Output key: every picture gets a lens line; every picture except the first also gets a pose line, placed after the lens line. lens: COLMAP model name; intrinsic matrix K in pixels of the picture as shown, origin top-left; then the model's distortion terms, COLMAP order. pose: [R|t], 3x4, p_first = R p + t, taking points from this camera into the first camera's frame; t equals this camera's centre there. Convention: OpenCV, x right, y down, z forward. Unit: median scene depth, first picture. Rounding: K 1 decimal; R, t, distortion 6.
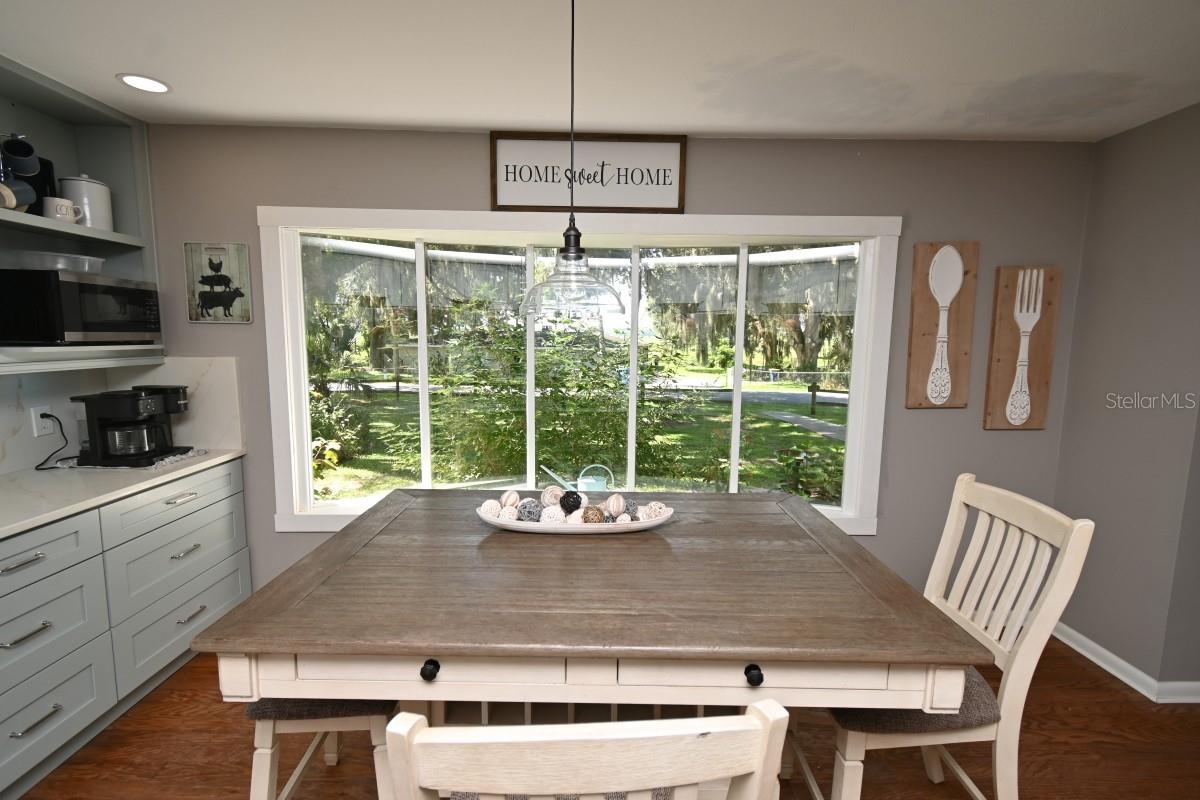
lens RADIAL K [[532.4, 0, 599.9], [0, 532.4, 393.6], [0, 0, 1]] dist [0.003381, -0.002144]
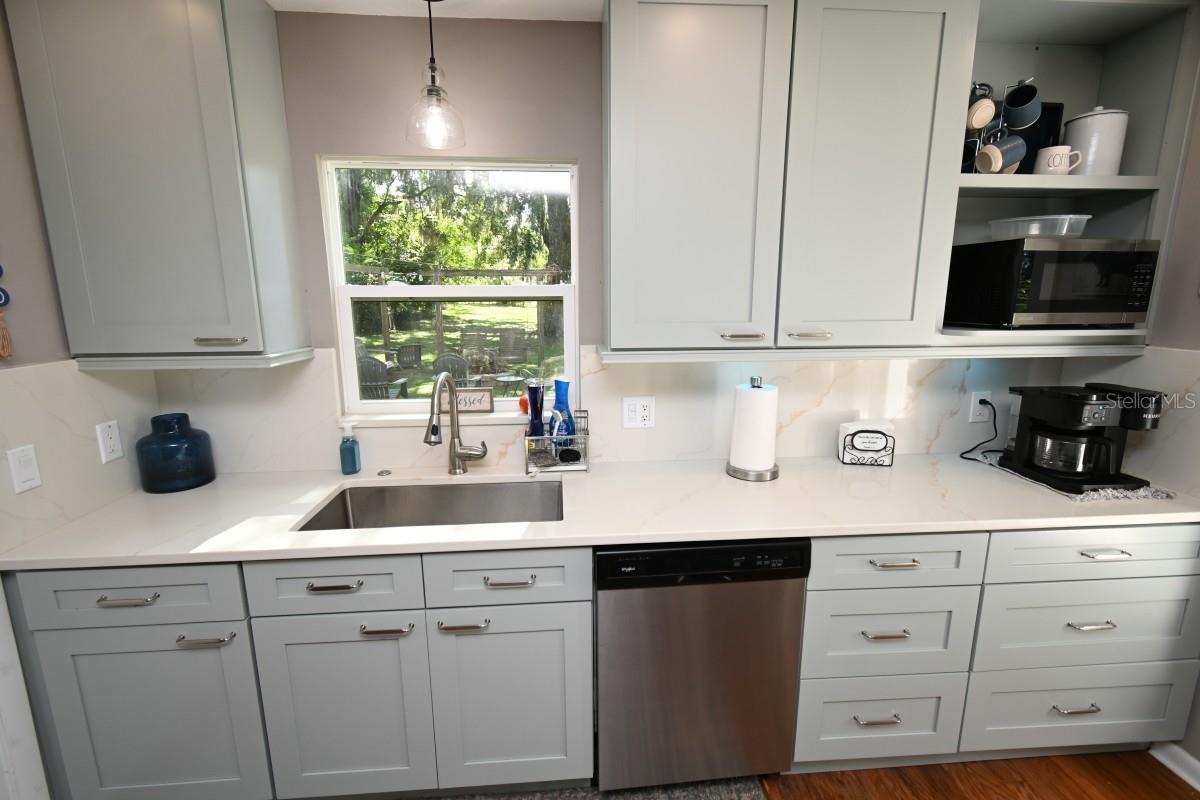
lens RADIAL K [[532.4, 0, 597.0], [0, 532.4, 403.3], [0, 0, 1]] dist [0.003381, -0.002144]
pose [[0.058266, 0.184850, -0.981038, -0.160618], [-0.104265, 0.978460, 0.178172, -0.047602], [0.992841, 0.091907, 0.076284, 0.245283]]
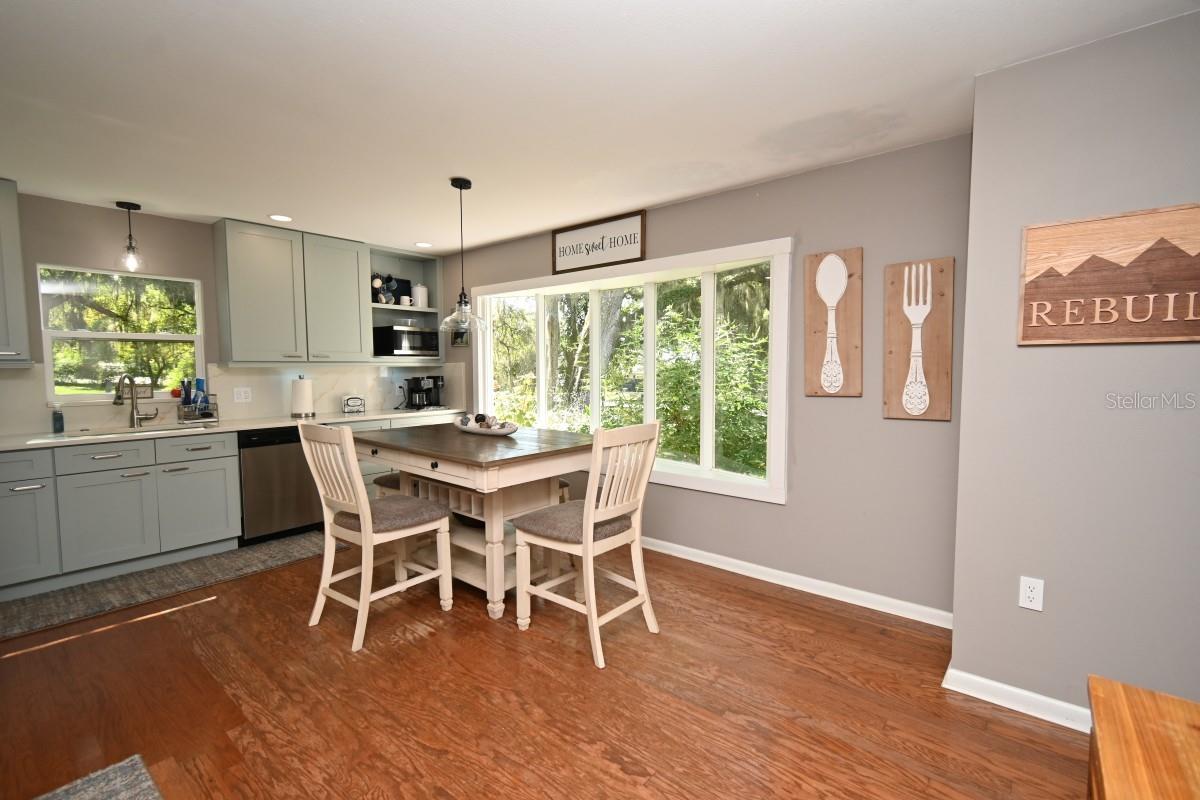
lens RADIAL K [[532.4, 0, 602.3], [0, 532.4, 395.5], [0, 0, 1]] dist [0.003381, -0.002144]
pose [[0.756541, 0.021151, -0.653604, 1.096425], [-0.057288, 0.997778, -0.034021, 0.100389], [0.651432, 0.063181, 0.756071, -0.185506]]
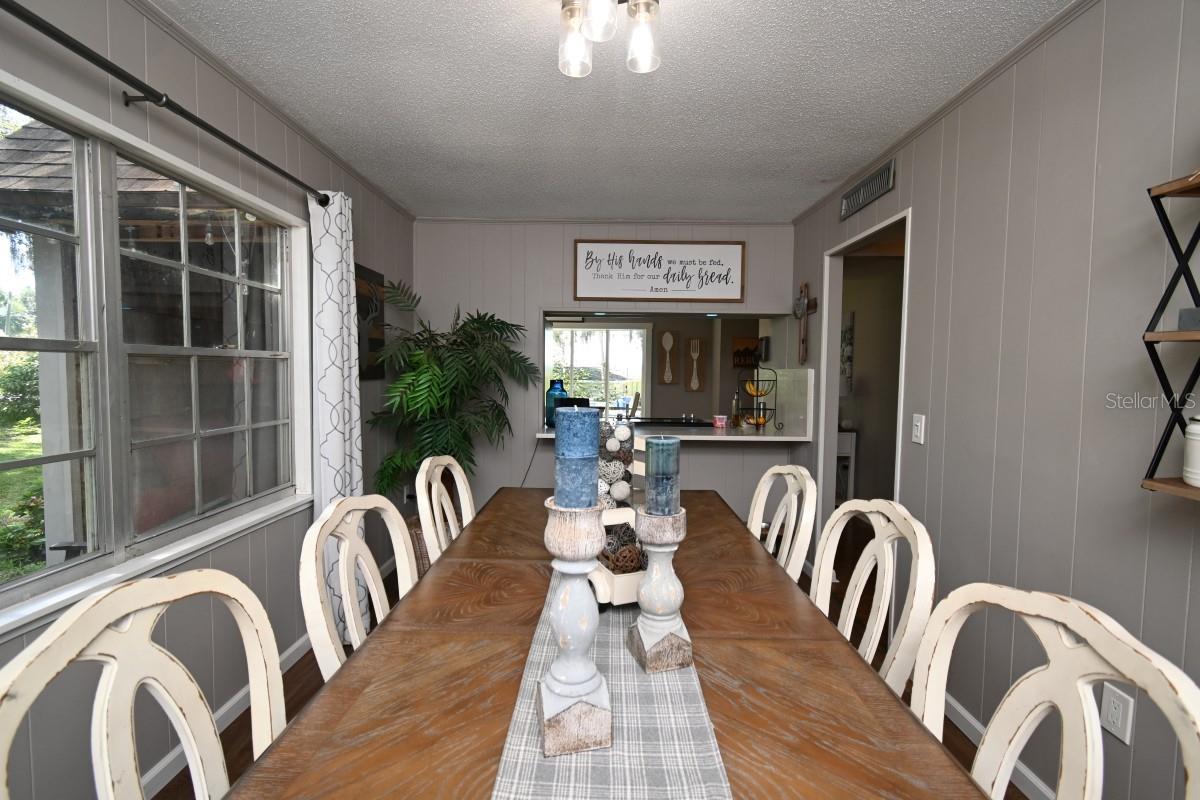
lens RADIAL K [[532.4, 0, 600.6], [0, 532.4, 400.4], [0, 0, 1]] dist [0.003381, -0.002144]
pose [[0.999626, 0.008978, -0.025834, 0.358511], [-0.010443, 0.998310, -0.057159, 0.328023], [0.025277, 0.057407, 0.998031, -2.251196]]
